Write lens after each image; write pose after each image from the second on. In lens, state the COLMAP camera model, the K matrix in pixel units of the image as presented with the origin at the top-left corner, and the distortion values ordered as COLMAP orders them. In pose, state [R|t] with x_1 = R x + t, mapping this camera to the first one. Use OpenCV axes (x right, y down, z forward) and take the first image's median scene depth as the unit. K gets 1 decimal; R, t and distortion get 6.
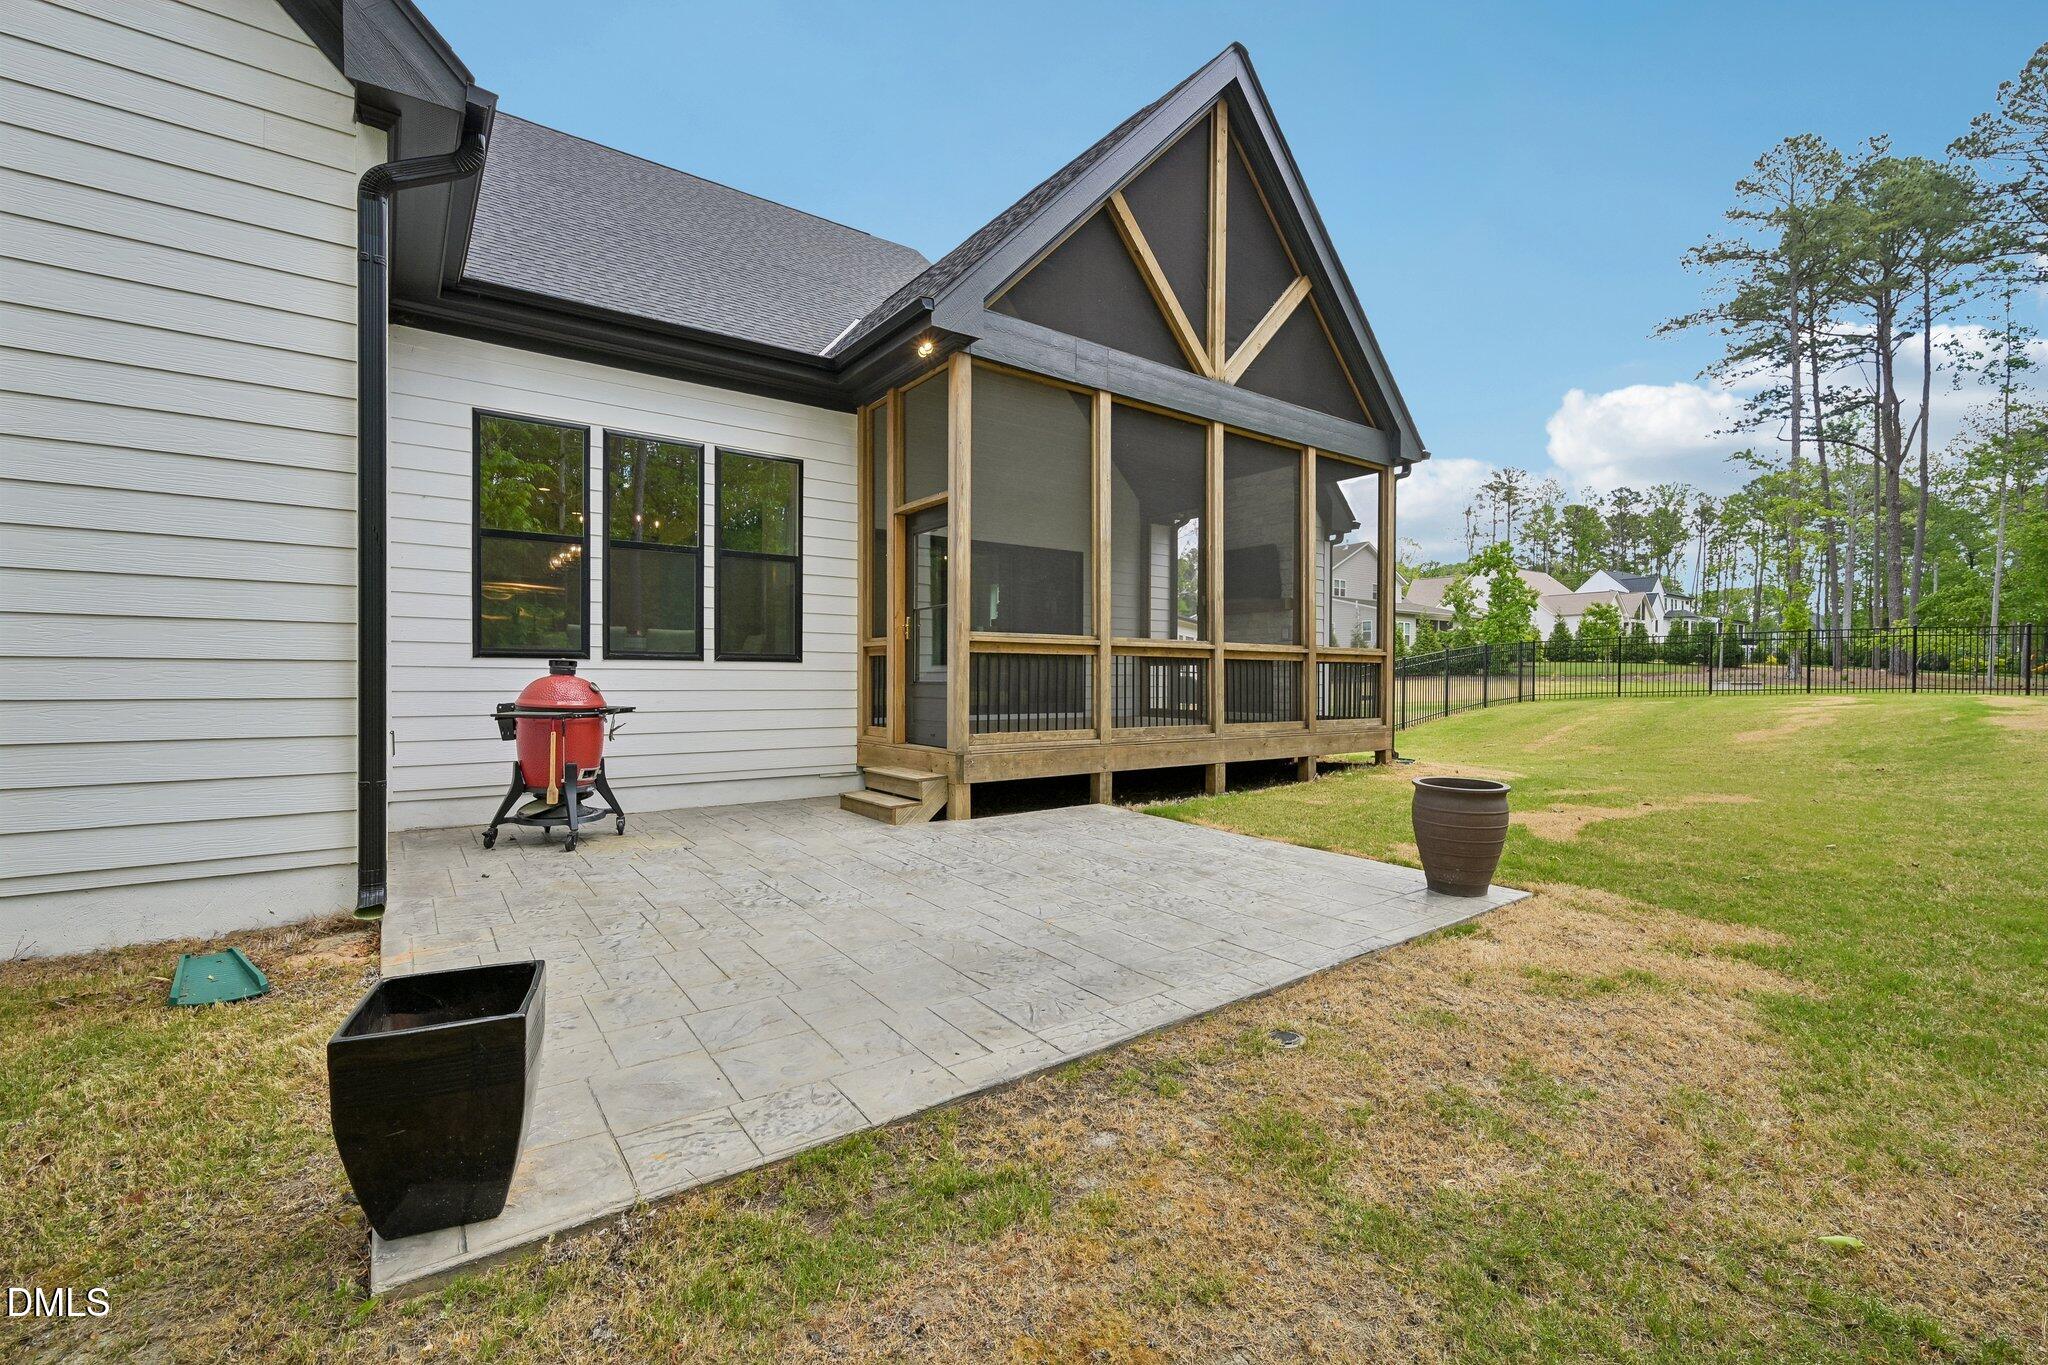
lens RADIAL K [[867.8, 0, 1024.0], [0, 867.8, 682.5], [0, 0, 1]] dist [0.000778, 0.000196]
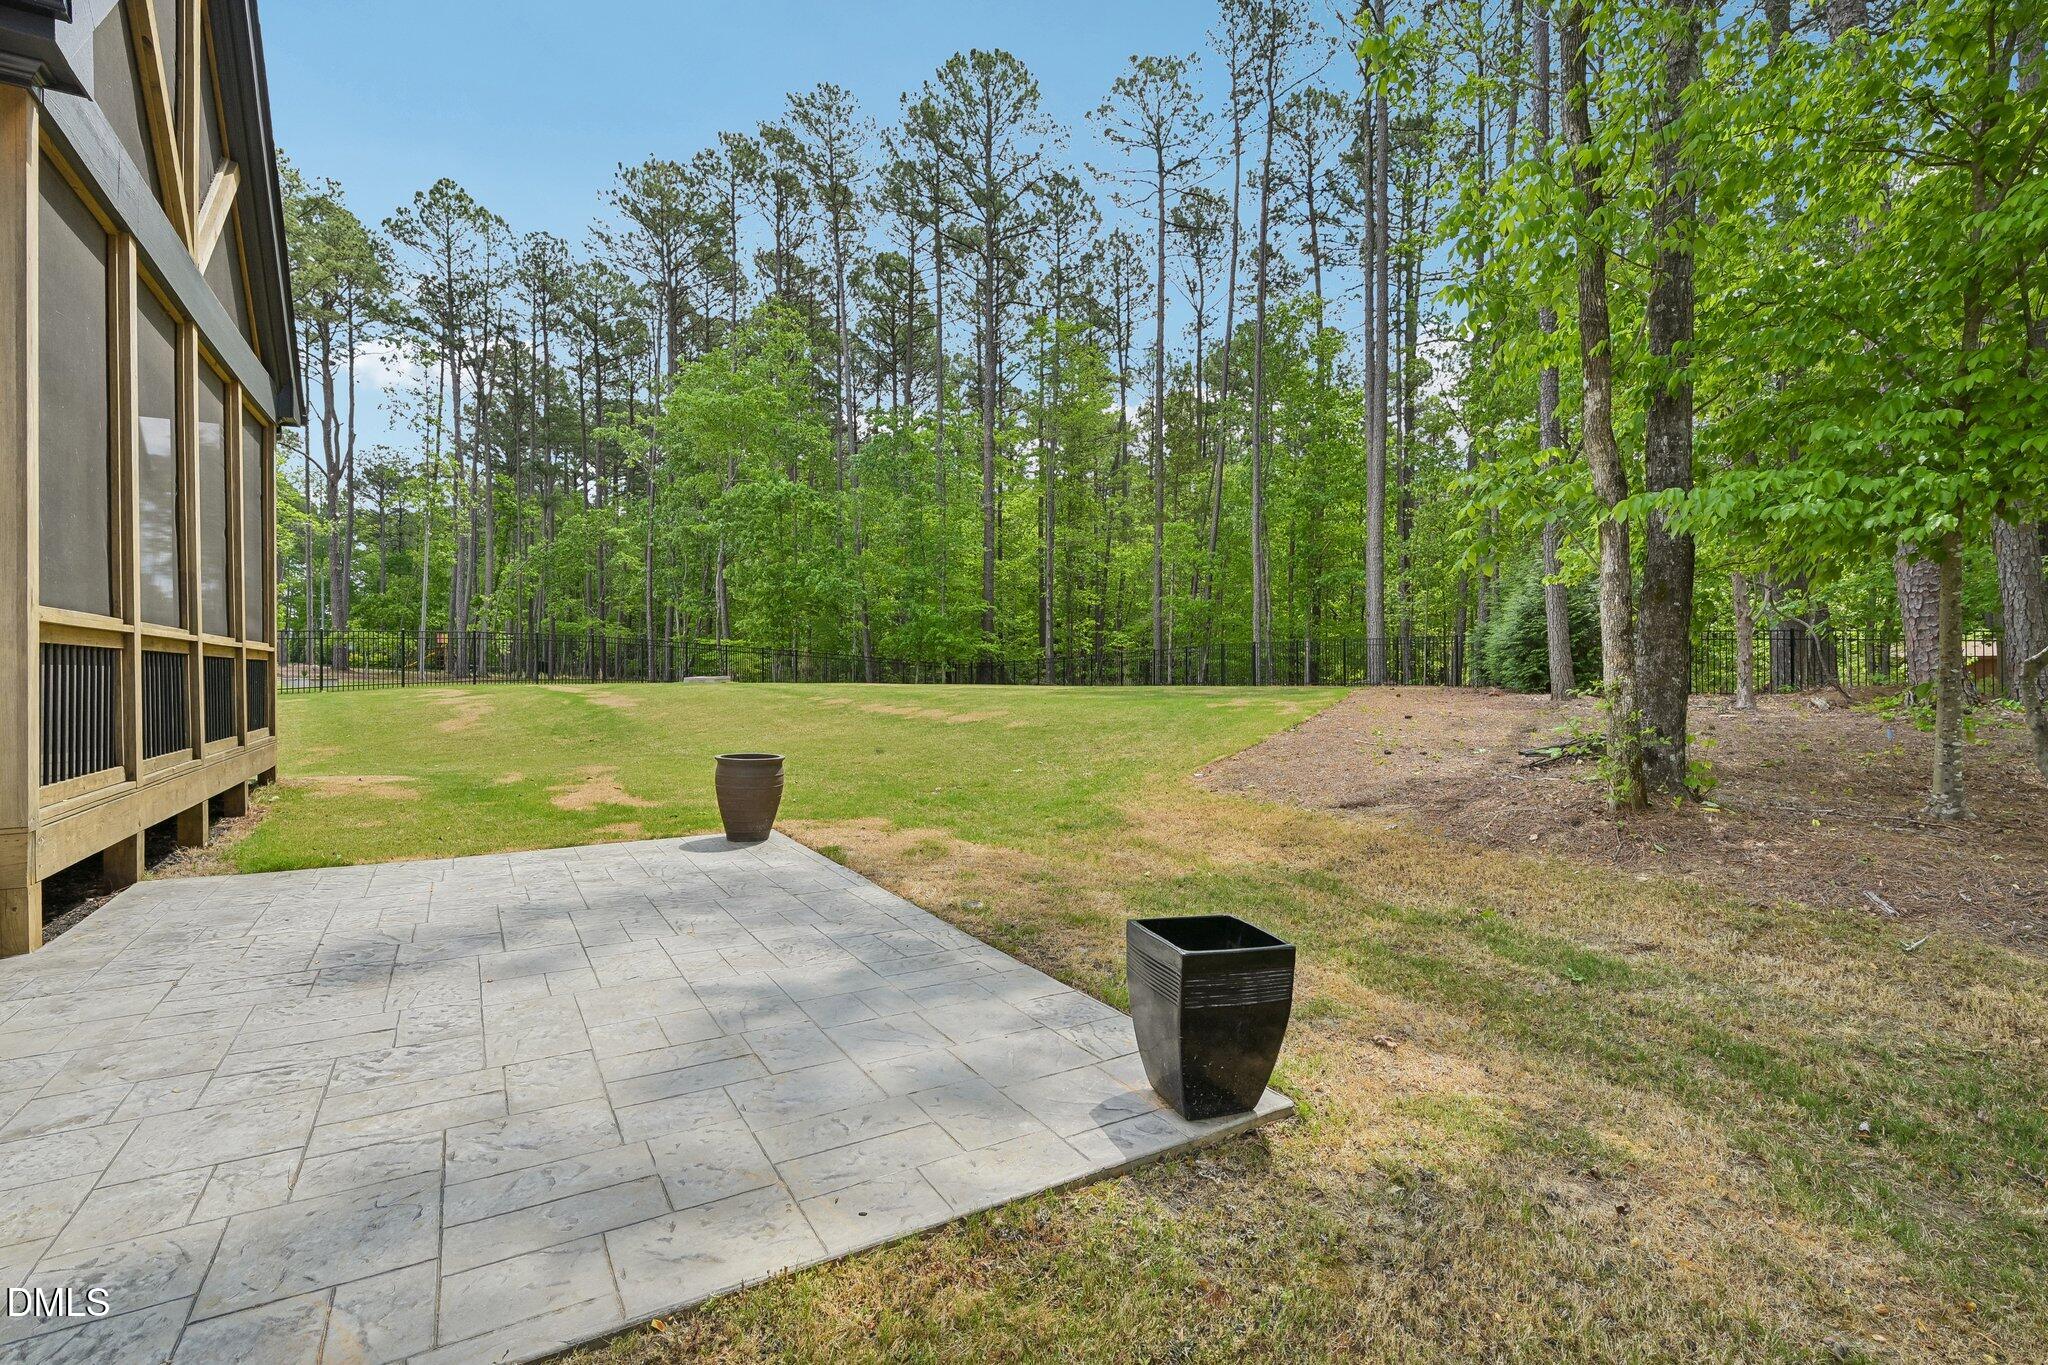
lens RADIAL K [[904.1, 0, 1024.0], [0, 904.1, 682.5], [0, 0, 1]] dist [0.000103, 0.000062]
pose [[0.066443, -0.015638, 0.997668, -0.471946], [0.011682, 0.999821, 0.014894, -0.008010], [-0.997722, 0.010665, 0.066614, 0.275657]]
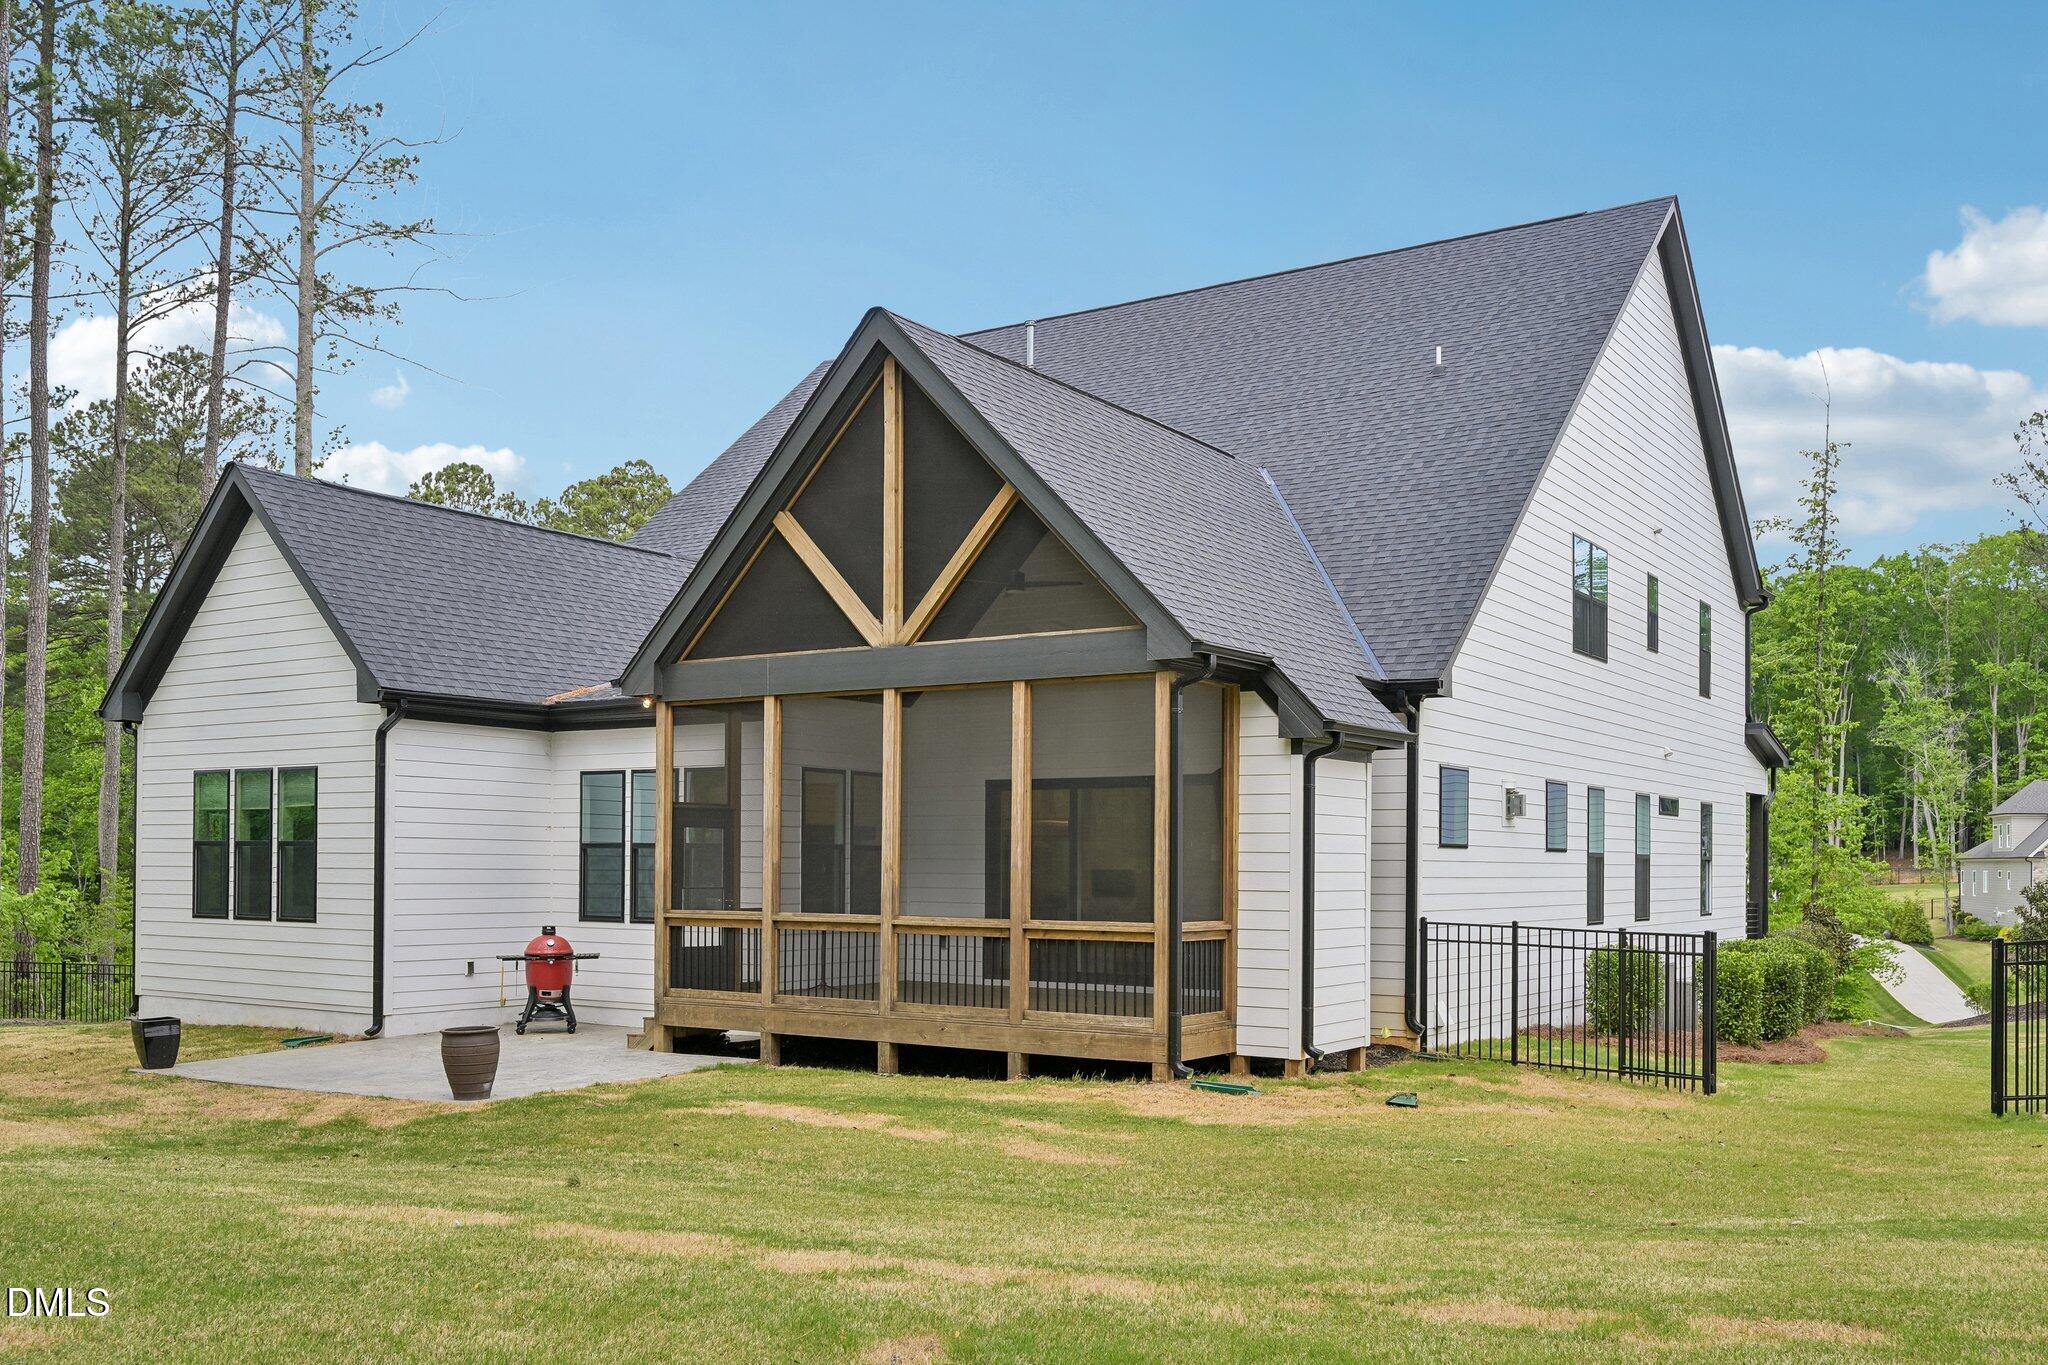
lens RADIAL K [[1766.3, 0, 1024.0], [0, 1766.3, 682.5], [0, 0, 1]] dist [-0.001161, -0.005900]
pose [[0.344858, -0.099358, -0.933382, 2.284733], [-0.008502, 0.994011, -0.108953, -0.095965], [0.938616, 0.045509, 0.341947, 0.500245]]
